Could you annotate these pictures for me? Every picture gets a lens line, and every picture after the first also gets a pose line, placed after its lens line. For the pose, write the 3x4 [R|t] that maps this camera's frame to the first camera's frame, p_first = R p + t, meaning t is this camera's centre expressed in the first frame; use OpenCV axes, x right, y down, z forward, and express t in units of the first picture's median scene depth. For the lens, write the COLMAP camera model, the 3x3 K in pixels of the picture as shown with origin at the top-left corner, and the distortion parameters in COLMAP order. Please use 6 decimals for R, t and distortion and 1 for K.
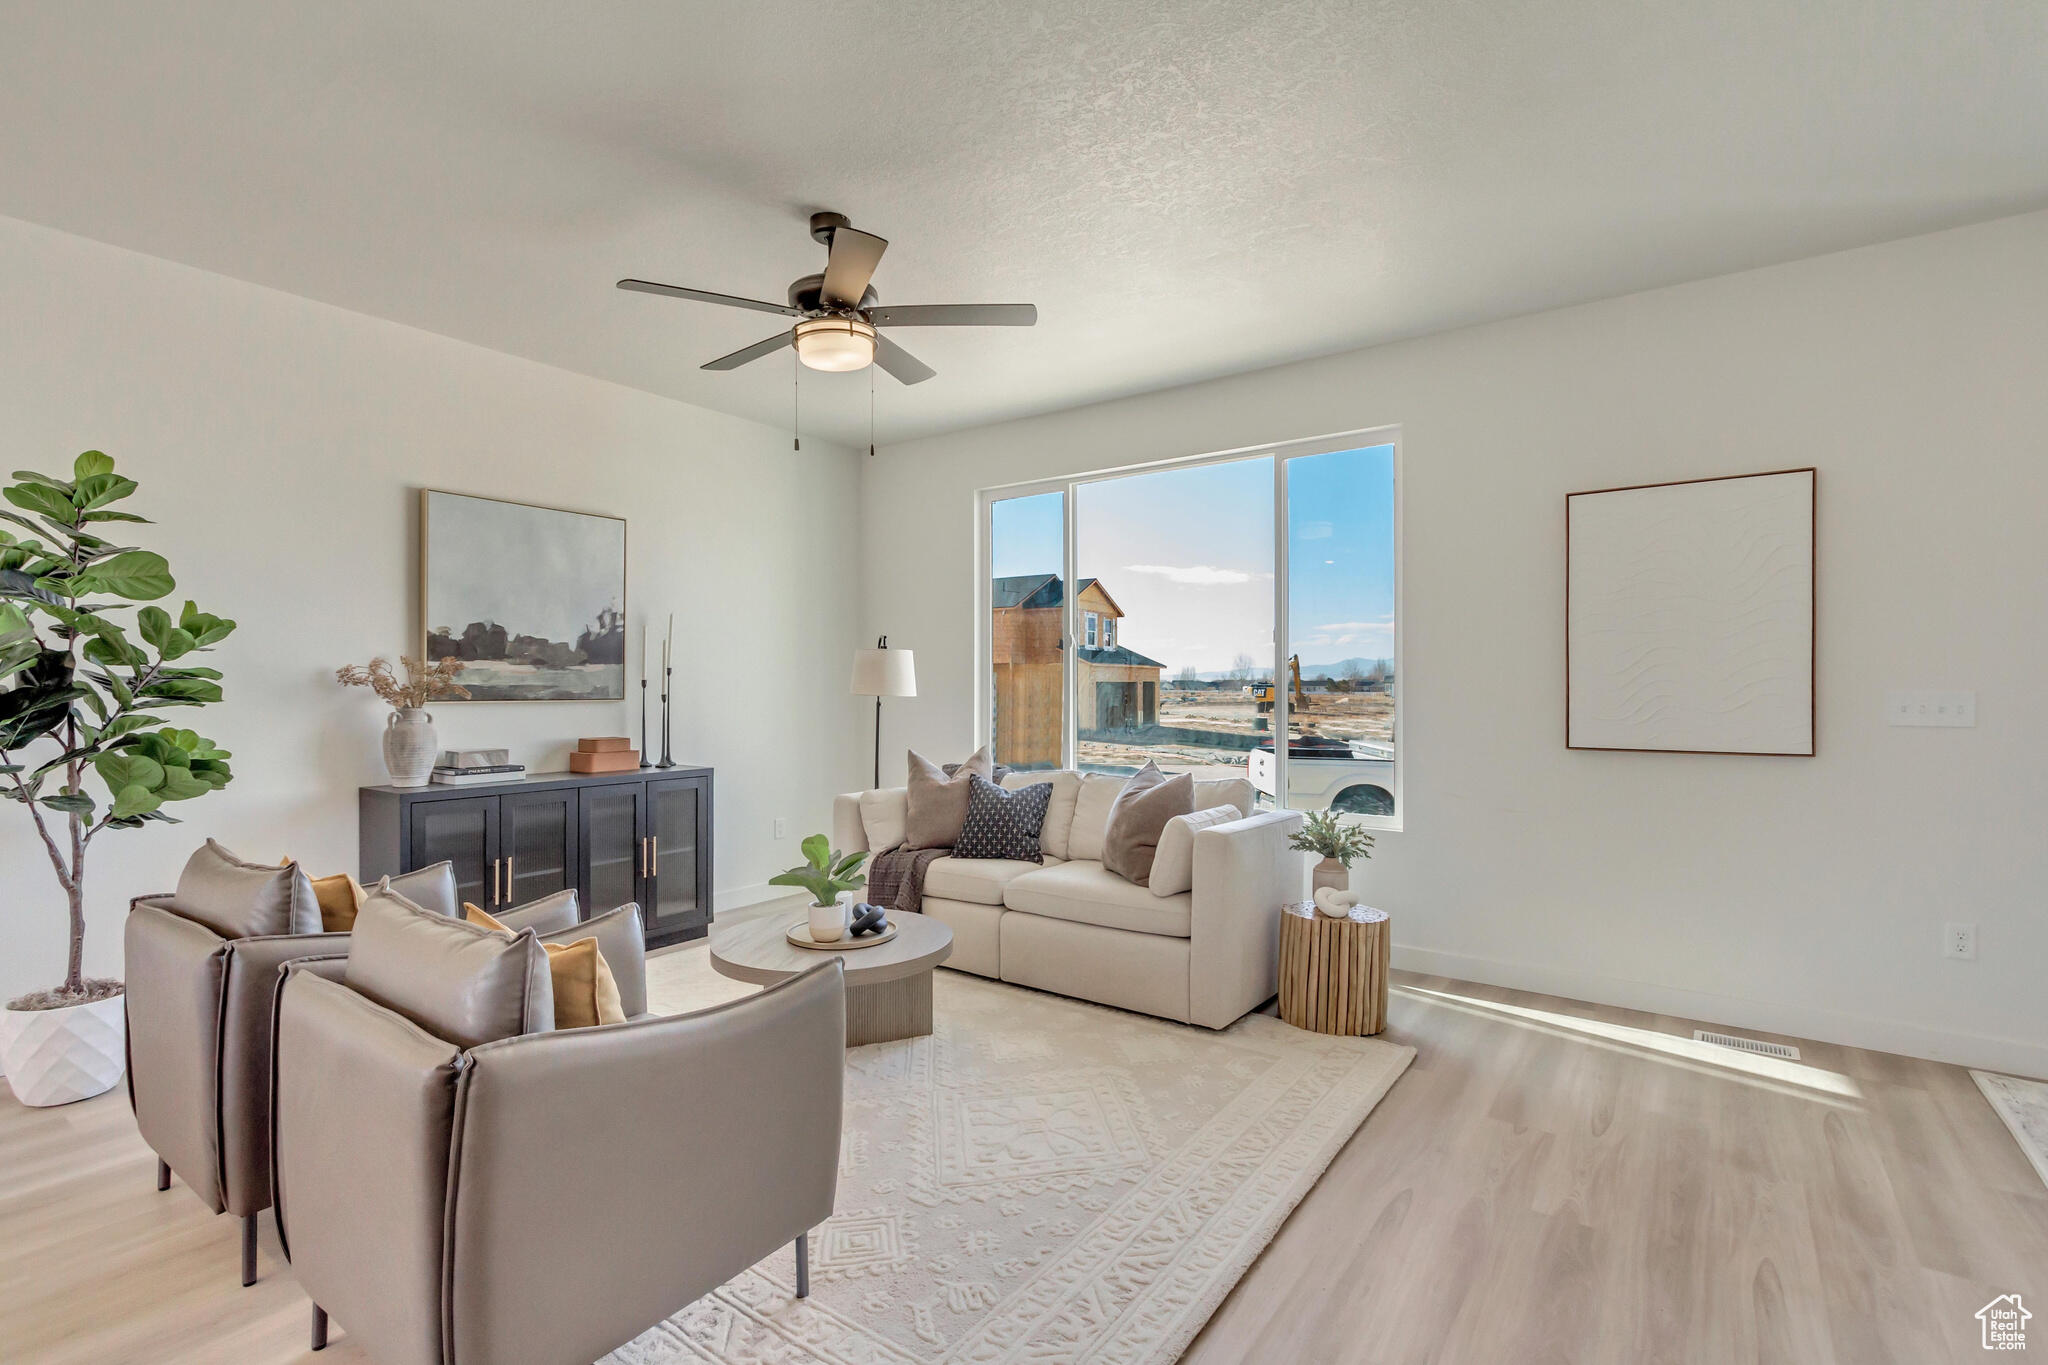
lens RADIAL K [[942.0, 0, 1025.1], [0, 942.0, 681.0], [0, 0, 1]] dist [0.015158, 0.000192]
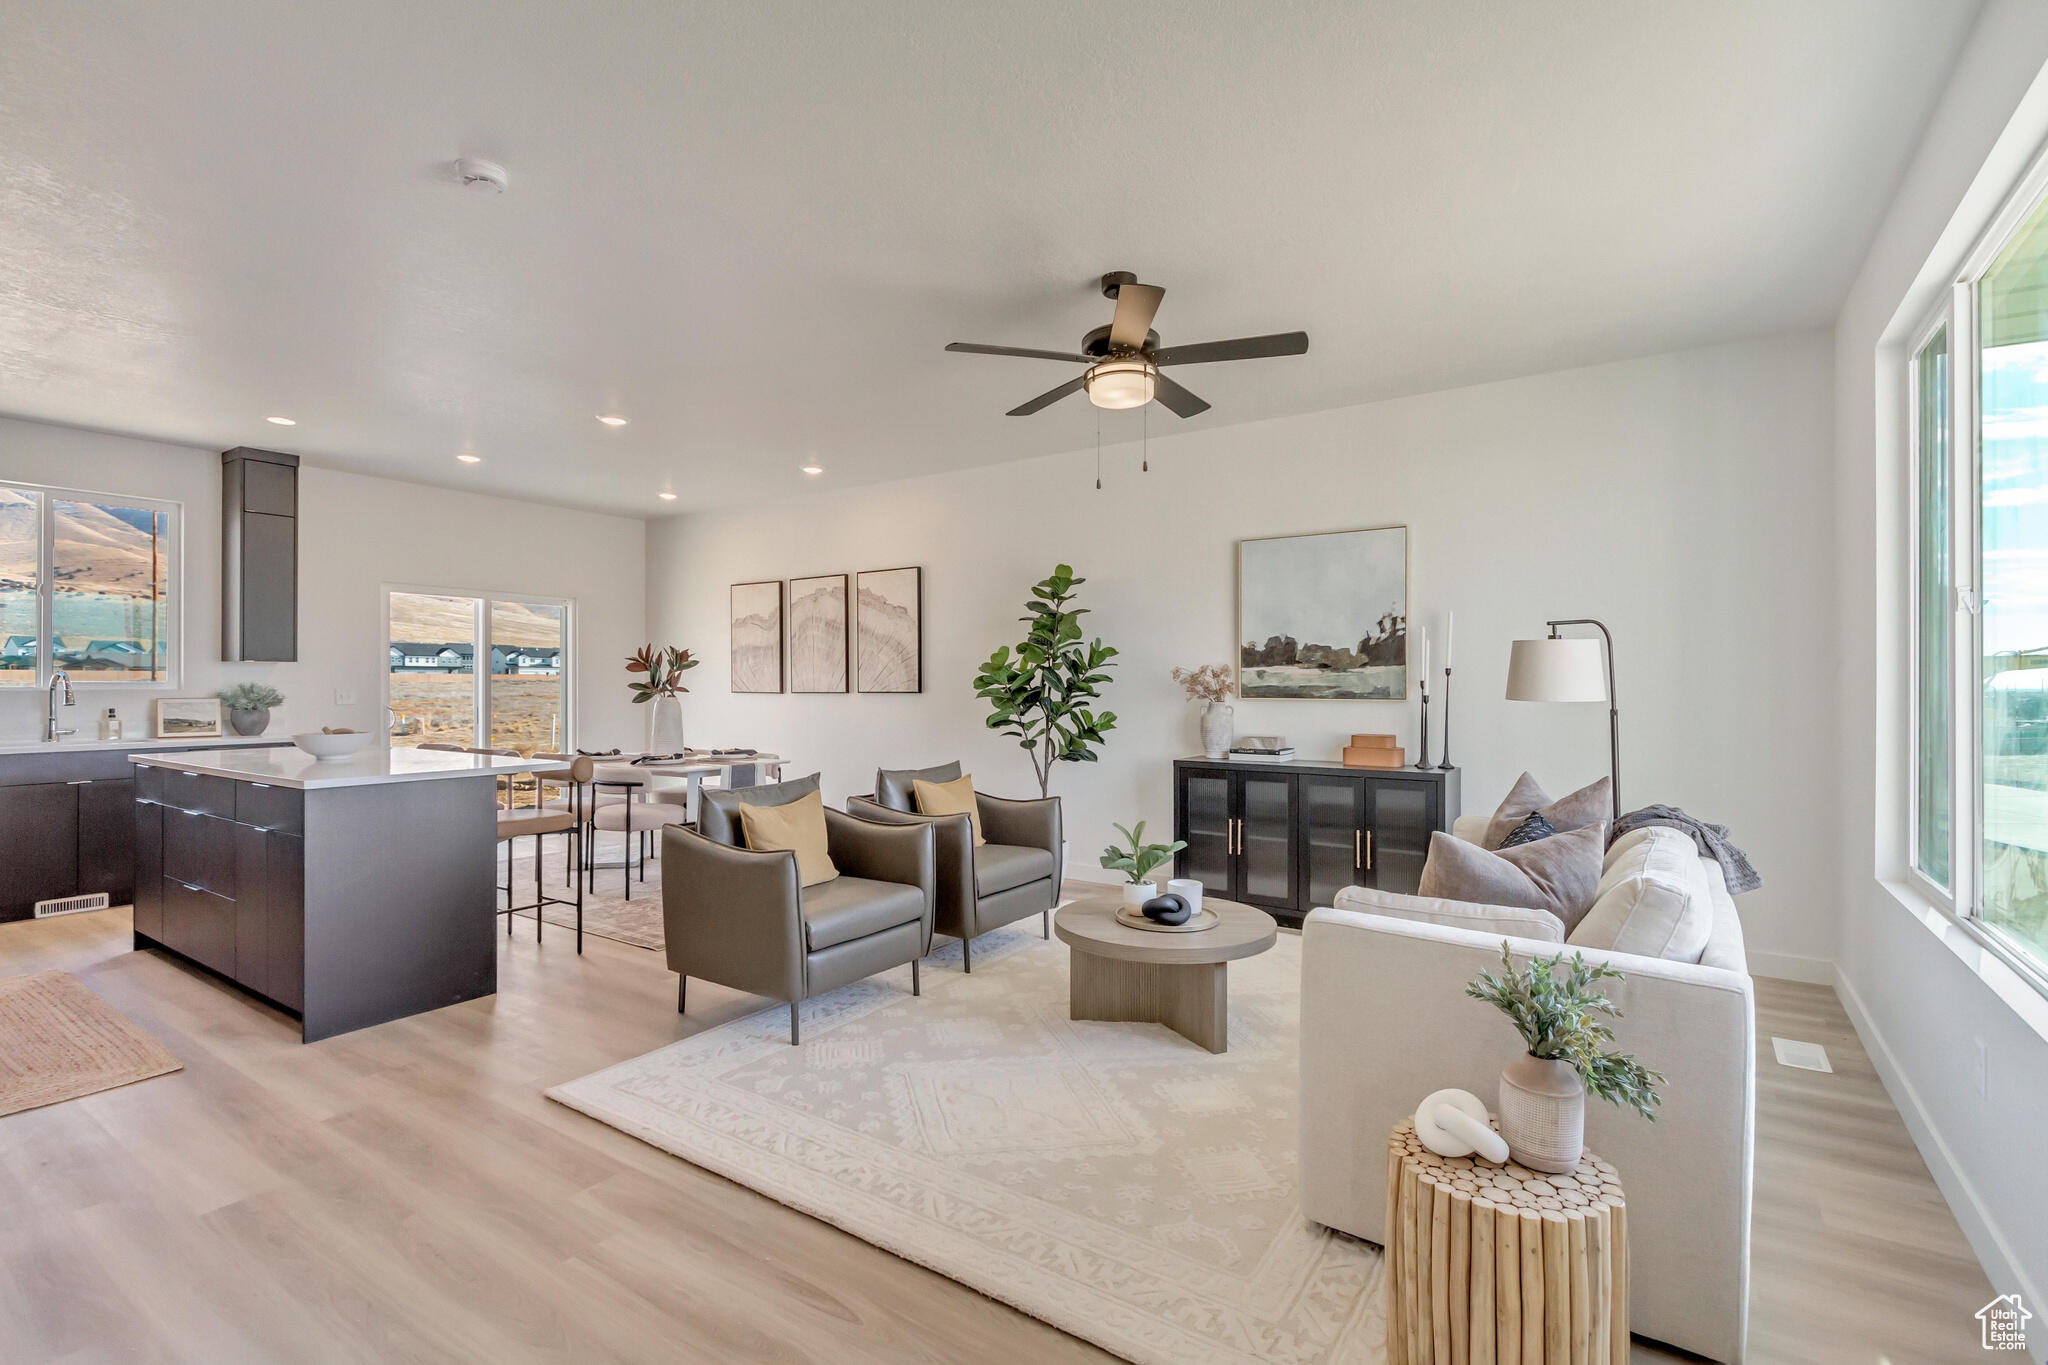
lens RADIAL K [[942.0, 0, 1026.5], [0, 942.0, 681.1], [0, 0, 1]] dist [0.015158, 0.000192]
pose [[0.033435, -0.002273, -0.999438, 0.647255], [0.004398, 0.999988, -0.002127, -0.000427], [0.999431, -0.004325, 0.033445, 0.597067]]
